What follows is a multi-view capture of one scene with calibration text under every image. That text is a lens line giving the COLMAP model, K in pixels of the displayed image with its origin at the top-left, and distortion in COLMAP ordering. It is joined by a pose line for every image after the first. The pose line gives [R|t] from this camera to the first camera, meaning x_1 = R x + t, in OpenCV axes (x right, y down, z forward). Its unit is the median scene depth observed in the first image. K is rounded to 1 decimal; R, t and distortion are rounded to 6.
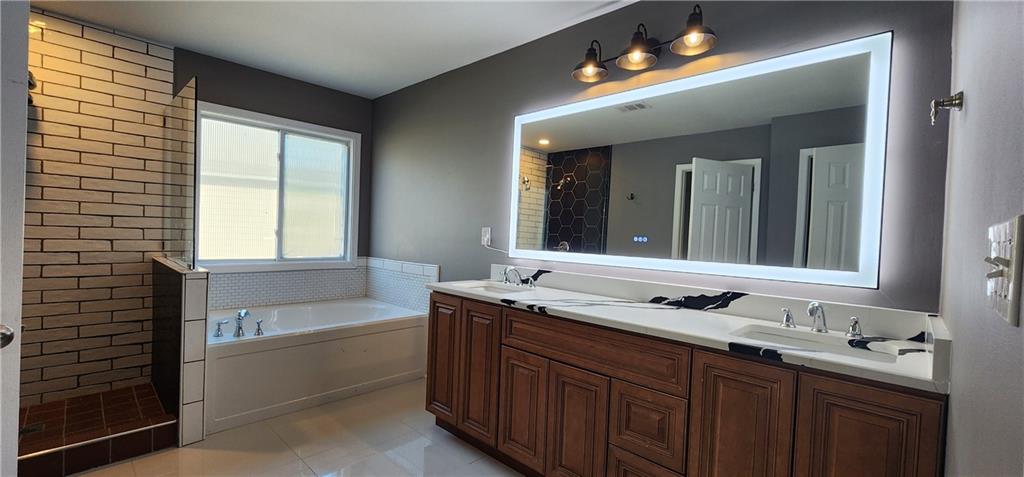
lens RADIAL K [[422.3, 0, 516.3], [0, 422.3, 240.5], [0, 0, 1]] dist [0.000179, 0.000815]
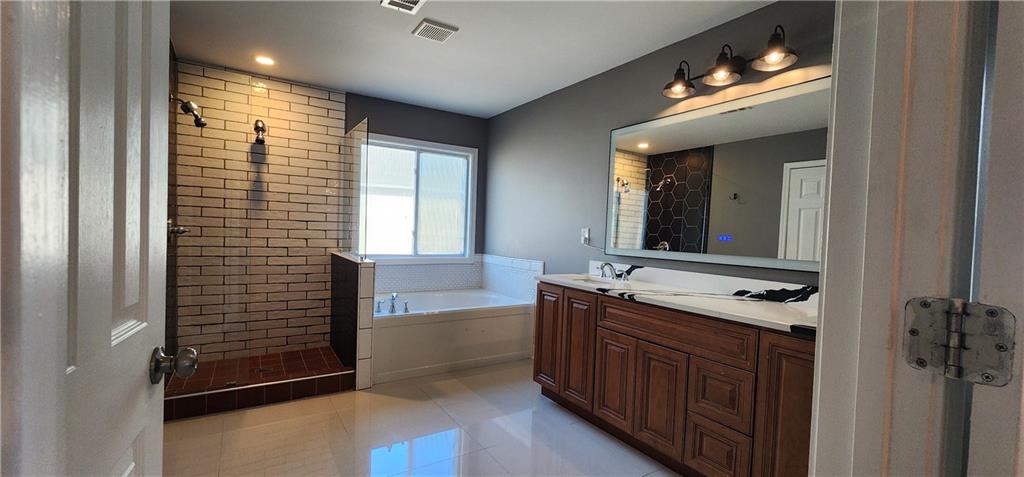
lens RADIAL K [[422.3, 0, 507.1], [0, 422.3, 245.2], [0, 0, 1]] dist [0.000179, 0.000815]
pose [[0.966237, 0.005403, -0.257599, 0.018957], [-0.002895, 0.999945, 0.010115, 0.003937], [0.257639, -0.009027, 0.966199, -0.161463]]
